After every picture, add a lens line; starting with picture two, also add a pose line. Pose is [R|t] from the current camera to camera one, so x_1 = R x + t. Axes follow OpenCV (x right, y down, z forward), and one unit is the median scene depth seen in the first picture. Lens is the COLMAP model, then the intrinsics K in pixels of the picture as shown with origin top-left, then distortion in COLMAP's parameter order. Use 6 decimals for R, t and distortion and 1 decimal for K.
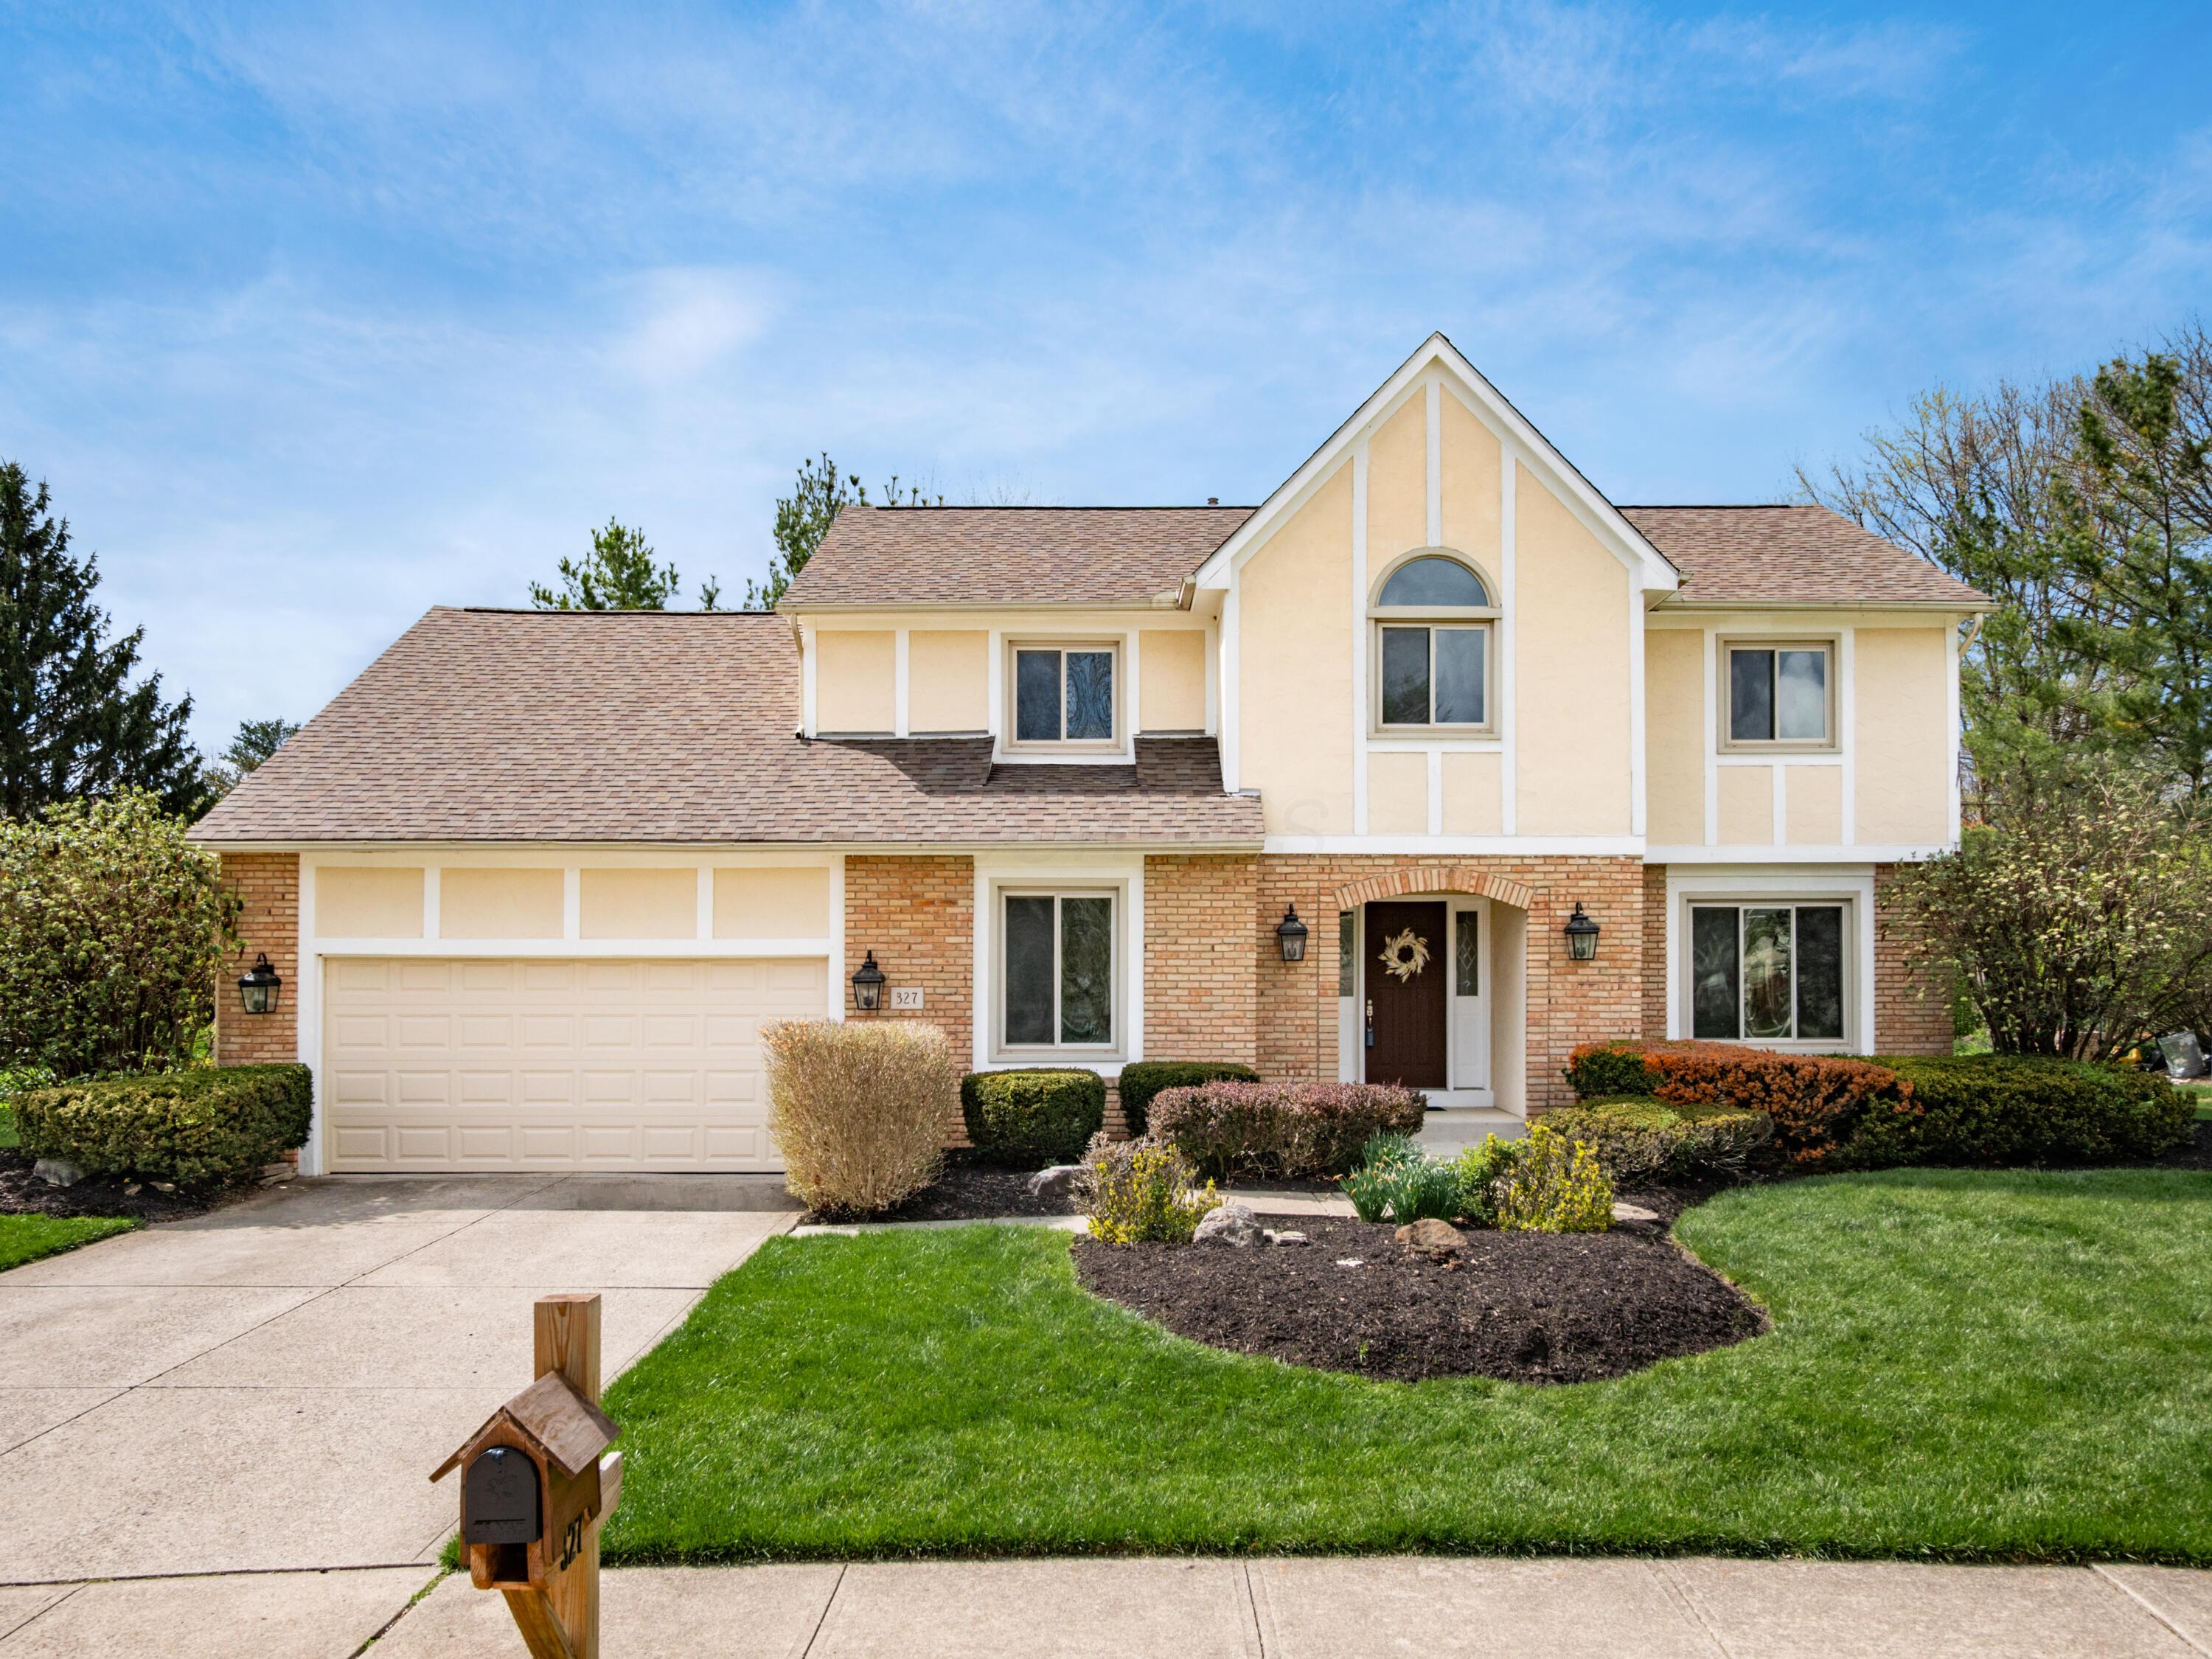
lens RADIAL K [[1762.4, 0, 1102.7], [0, 1762.4, 804.8], [0, 0, 1]] dist [-0.004919, 0.004579]
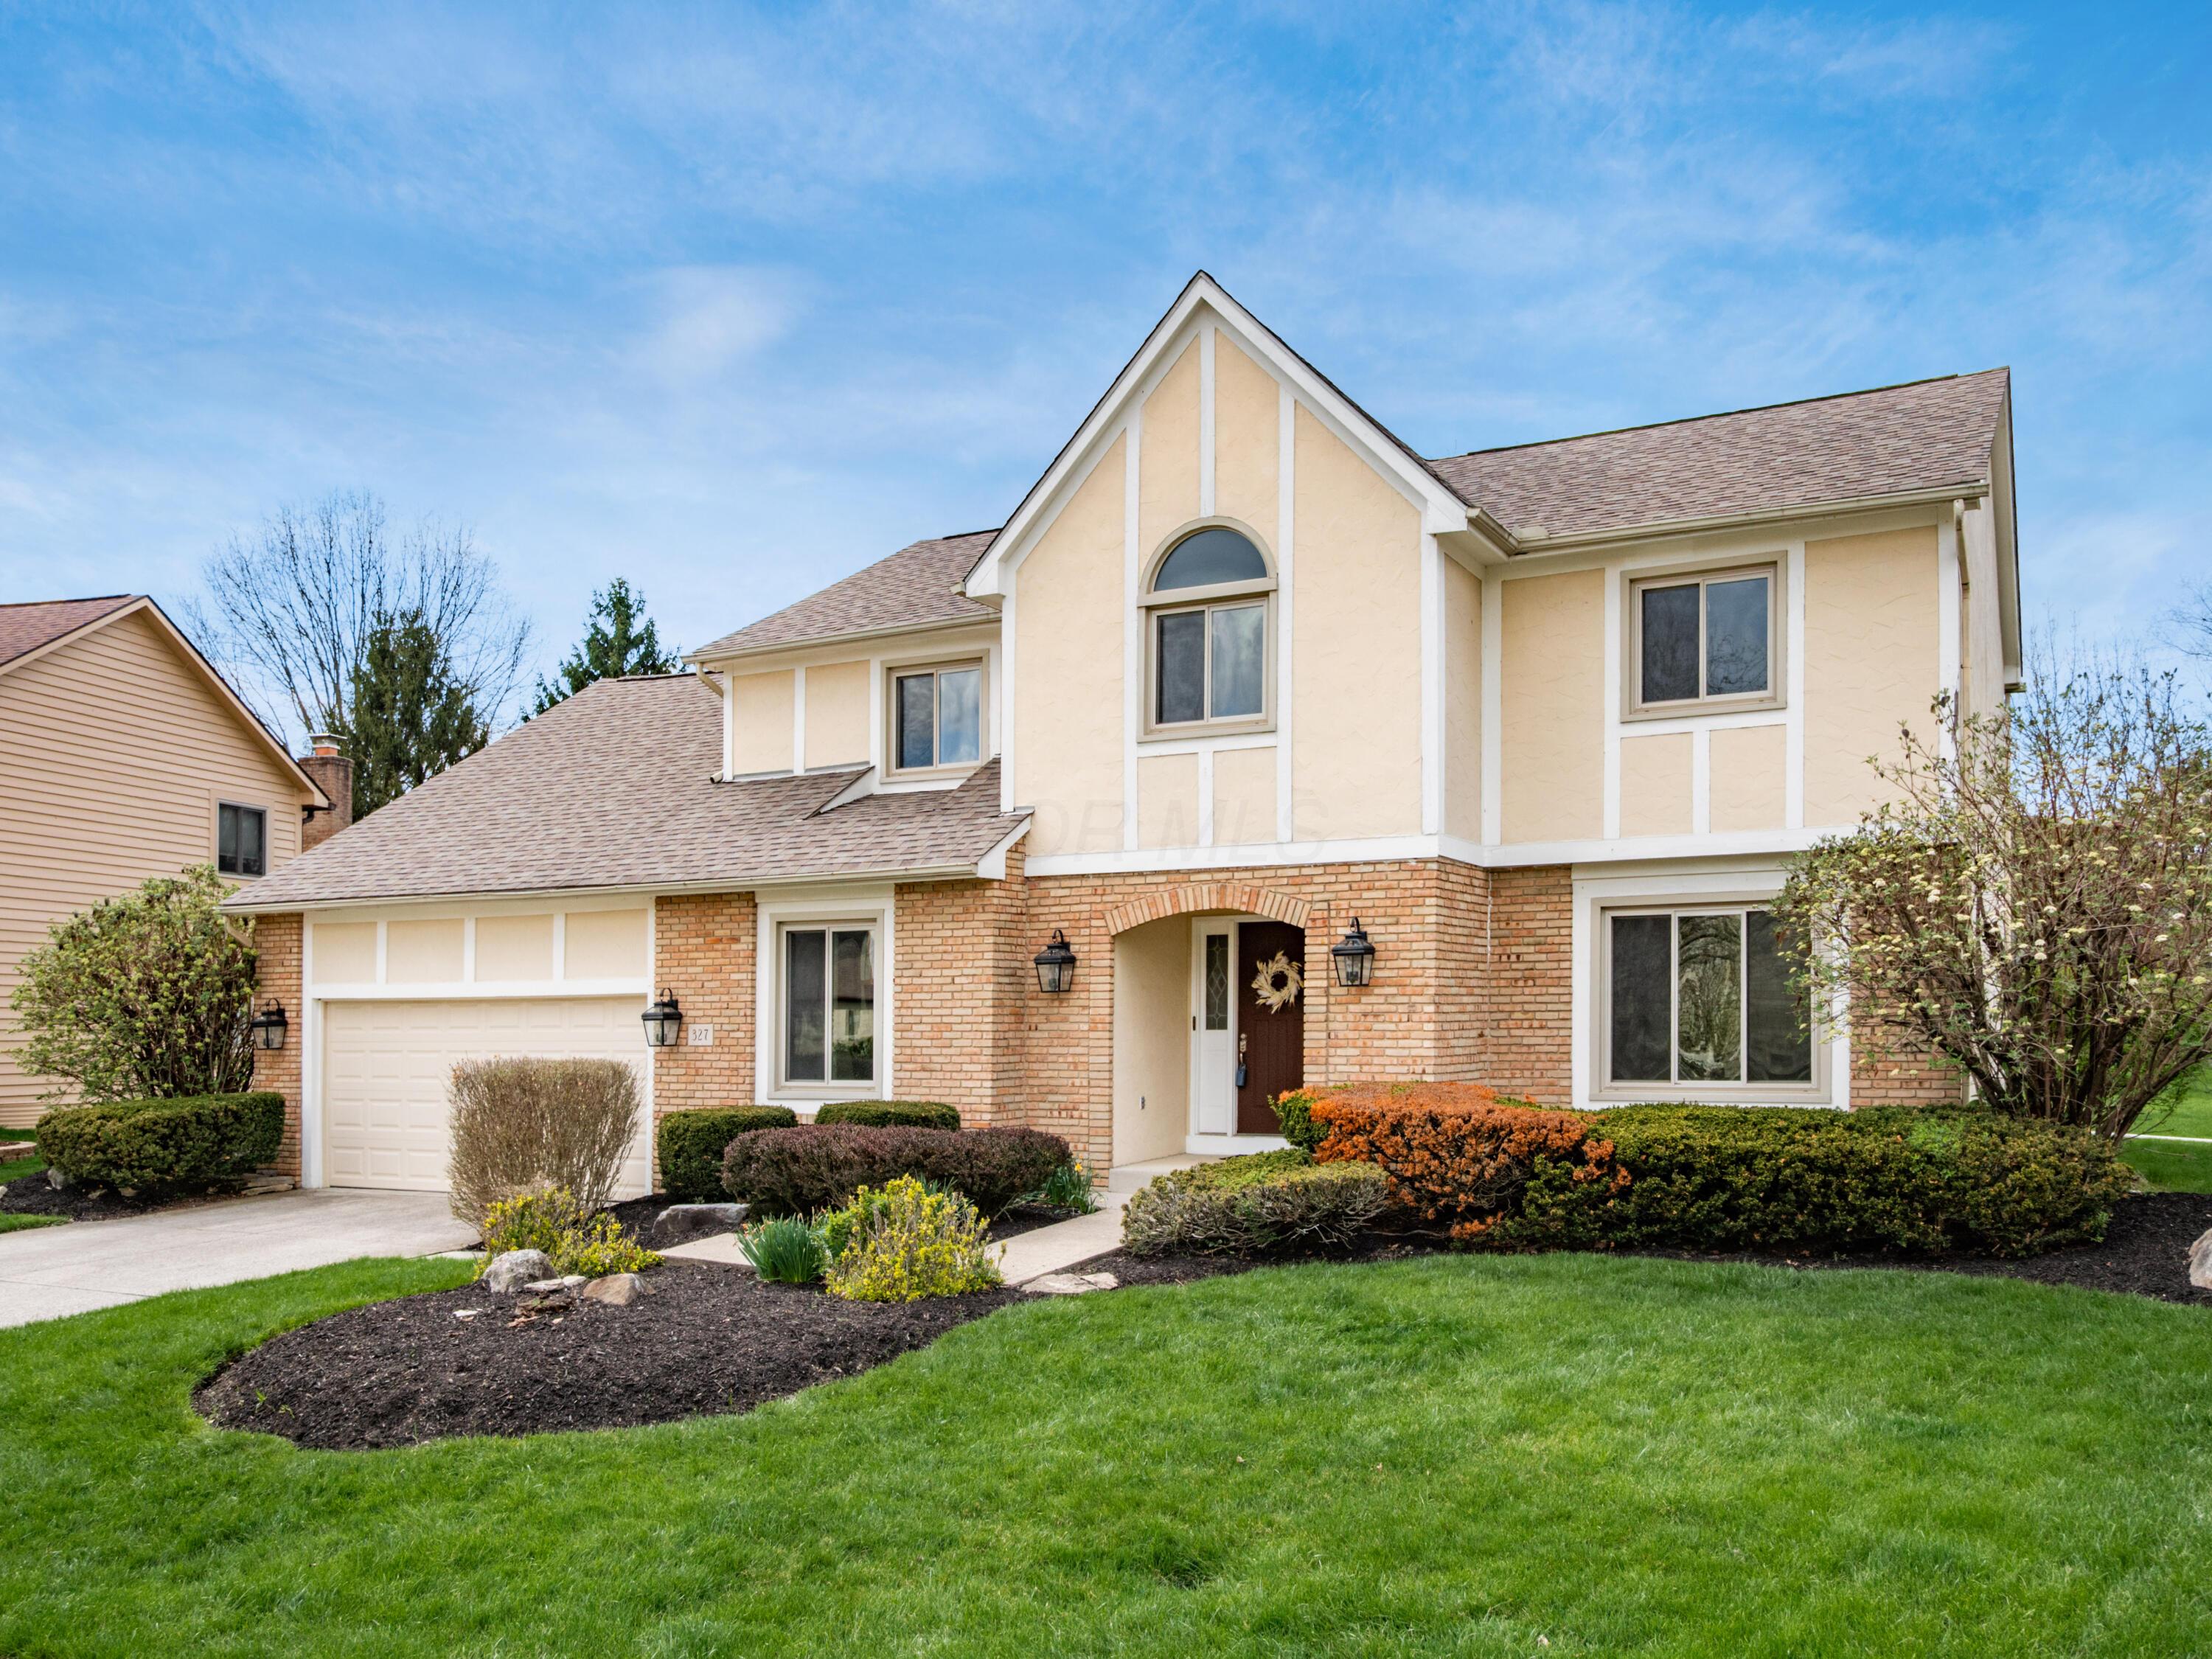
lens RADIAL K [[1842.1, 0, 1106.0], [0, 1842.1, 829.5], [0, 0, 1]] dist [0.001515, -0.001897]
pose [[0.876826, -0.056610, -0.477463, 0.588309], [0.058147, 0.998241, -0.011574, 0.016725], [0.477278, -0.017615, 0.878576, 0.173119]]
